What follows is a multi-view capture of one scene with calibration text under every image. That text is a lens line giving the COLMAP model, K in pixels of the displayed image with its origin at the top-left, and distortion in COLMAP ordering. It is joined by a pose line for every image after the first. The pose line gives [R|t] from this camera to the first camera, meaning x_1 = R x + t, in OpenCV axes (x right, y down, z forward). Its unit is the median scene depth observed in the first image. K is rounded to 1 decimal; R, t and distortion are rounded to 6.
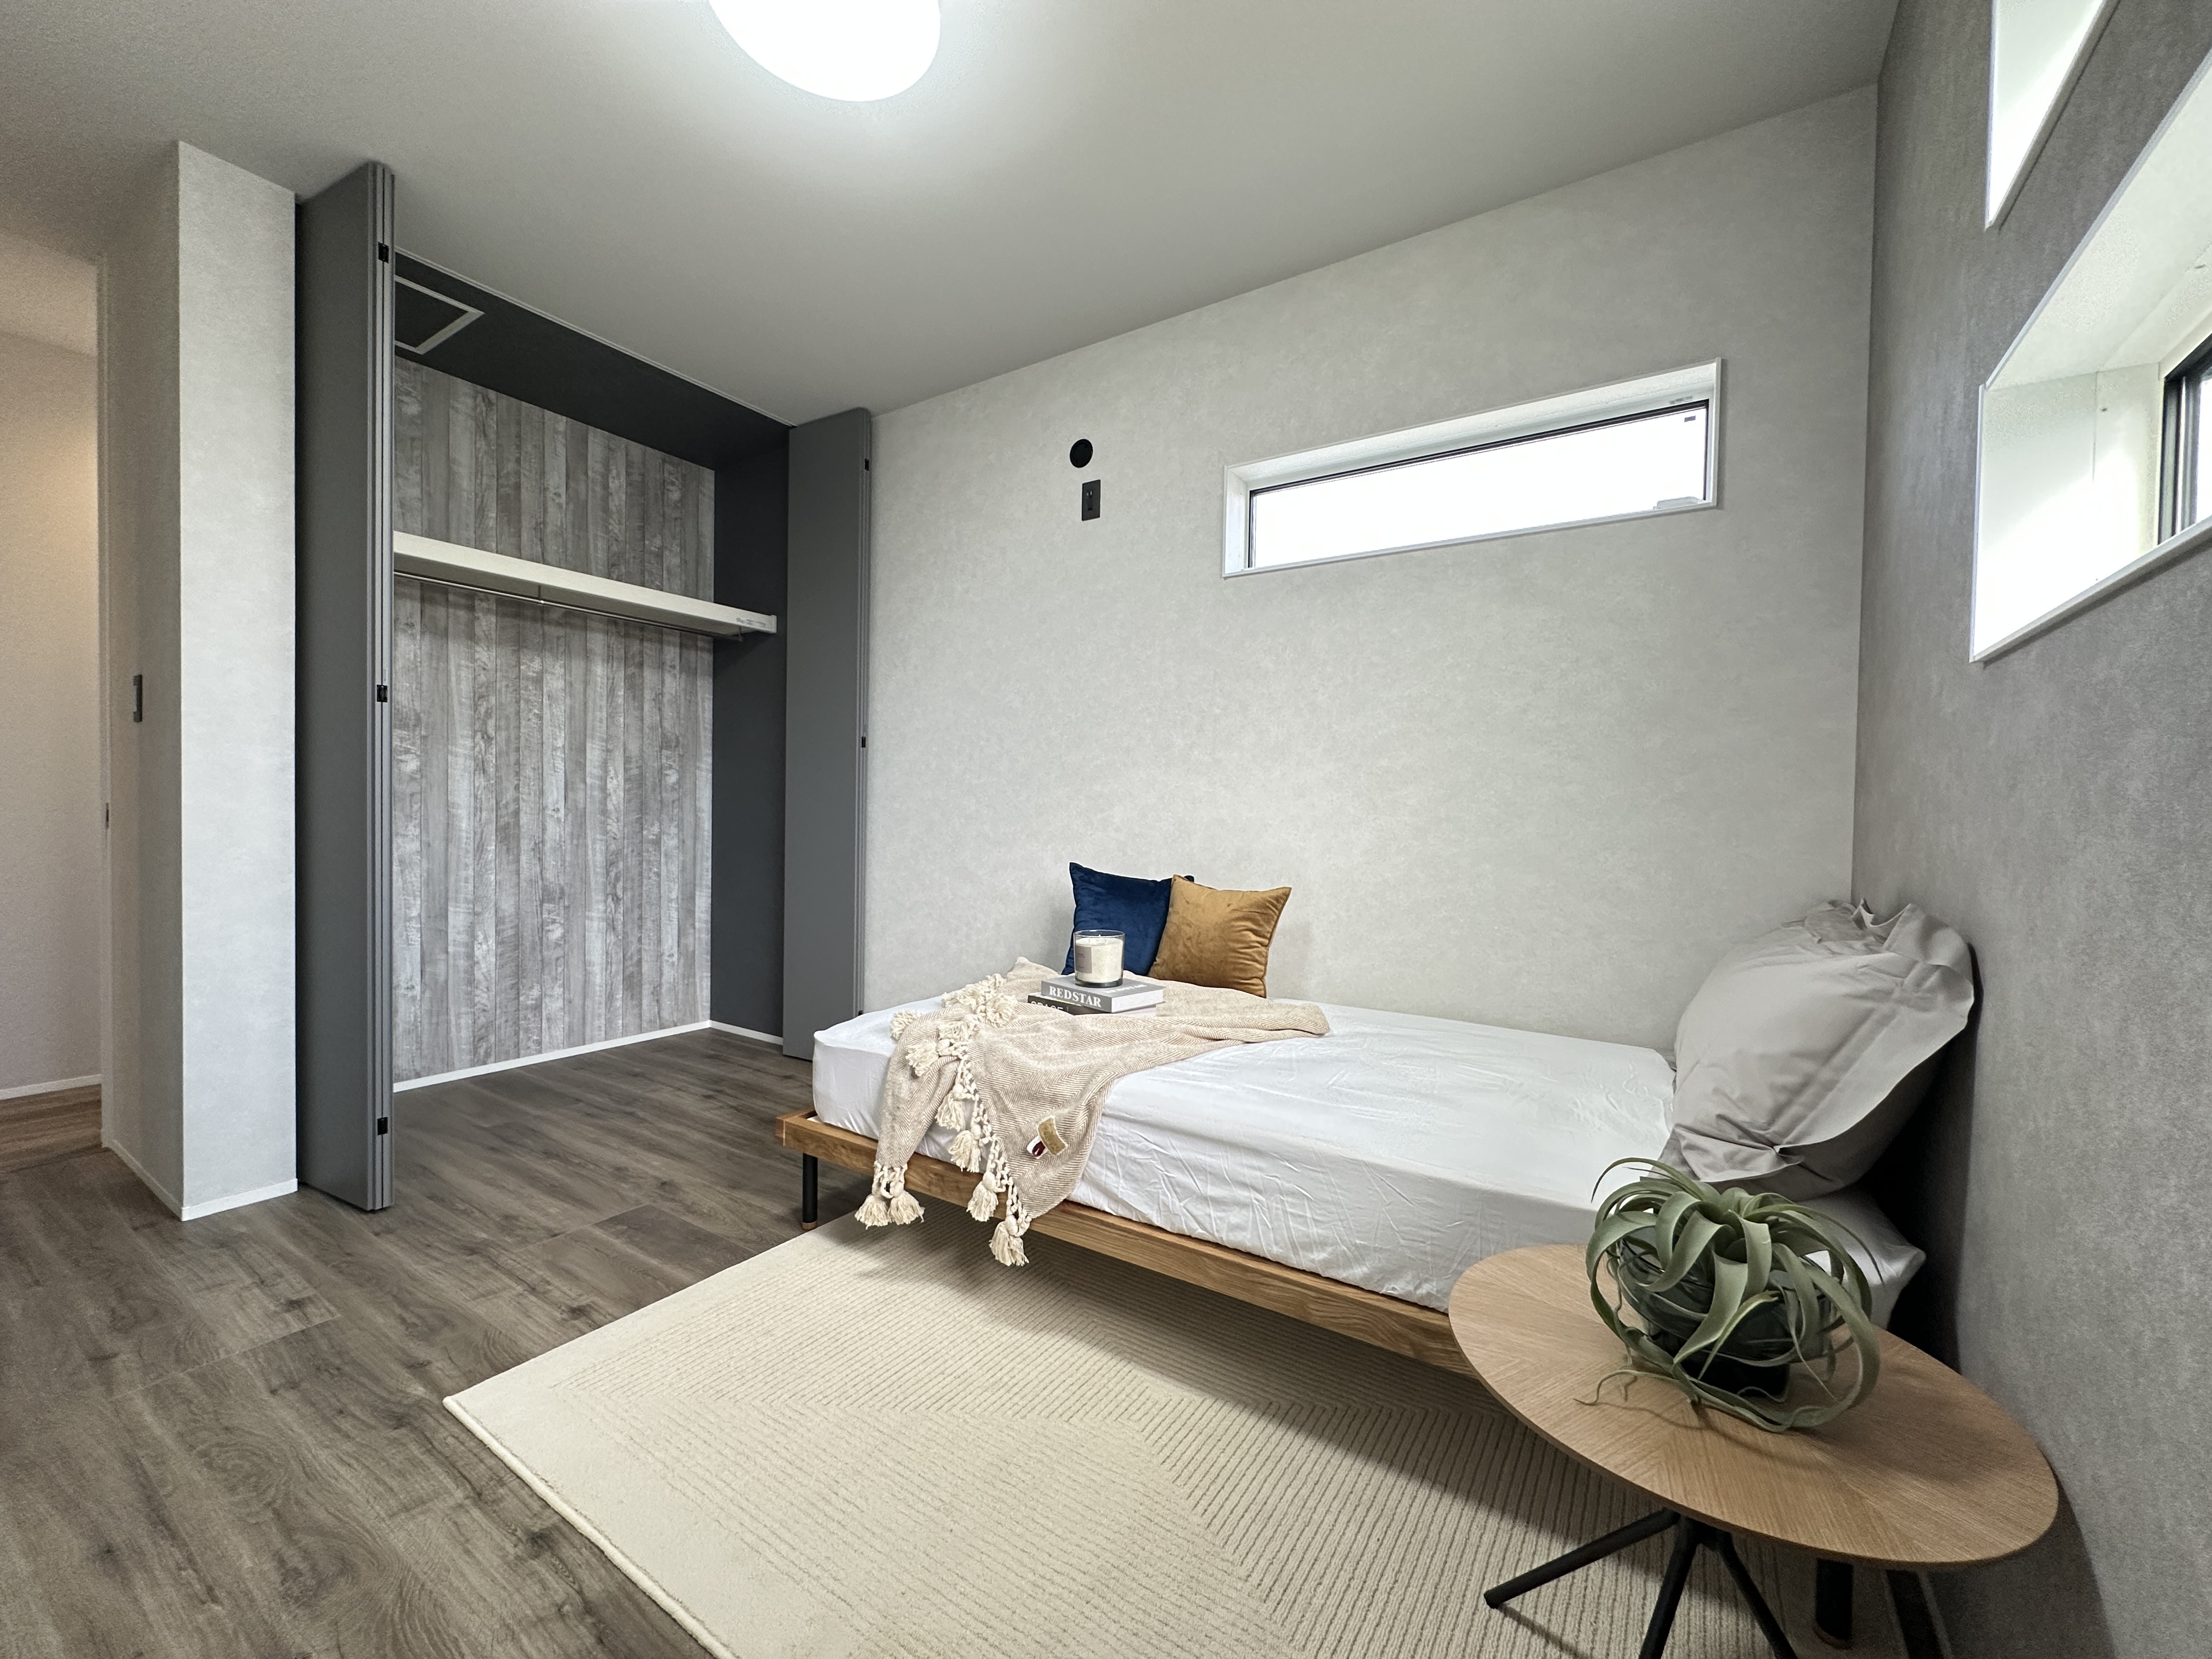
lens RADIAL K [[883.3, 0, 1101.2], [0, 883.3, 828.5], [0, 0, 1]] dist [0.001764, -0.000330]
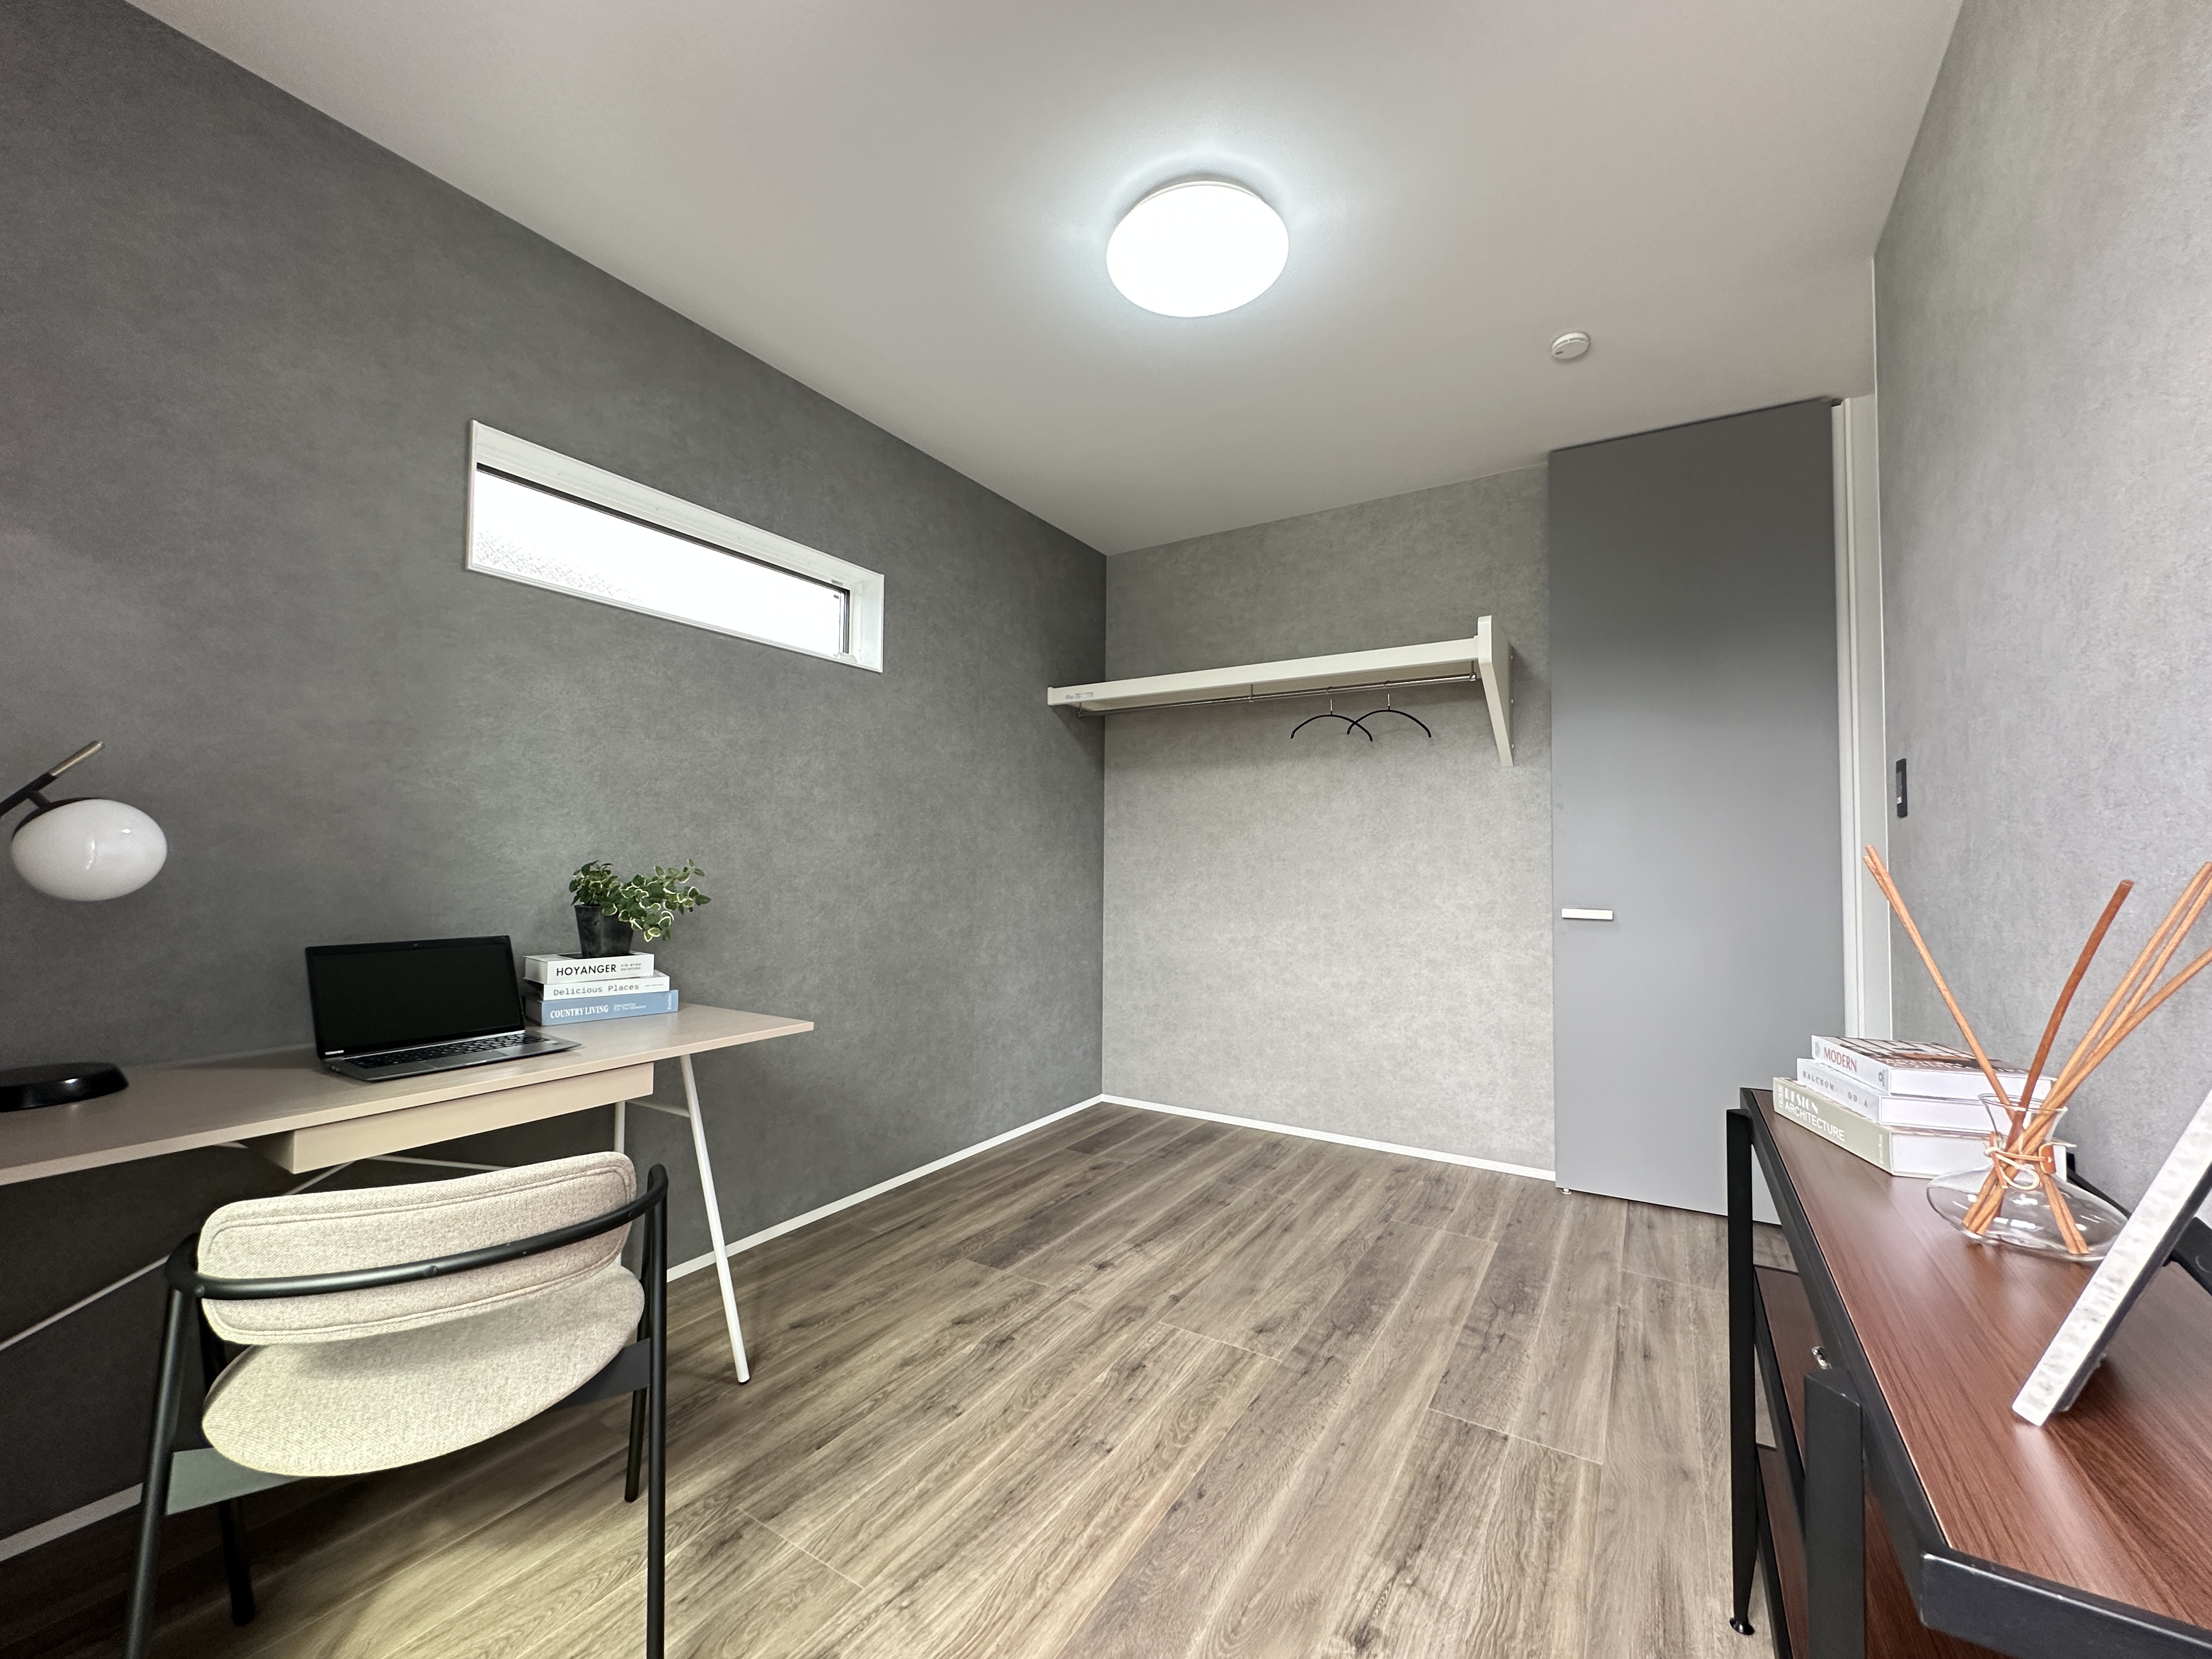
lens RADIAL K [[883.3, 0, 1107.2], [0, 883.3, 838.2], [0, 0, 1]] dist [0.001764, -0.000330]
pose [[-0.025234, 0.010575, 0.999626, -1.774640], [-0.000420, 0.999944, -0.010589, -0.127855], [-0.999681, -0.000687, -0.025229, 1.406835]]
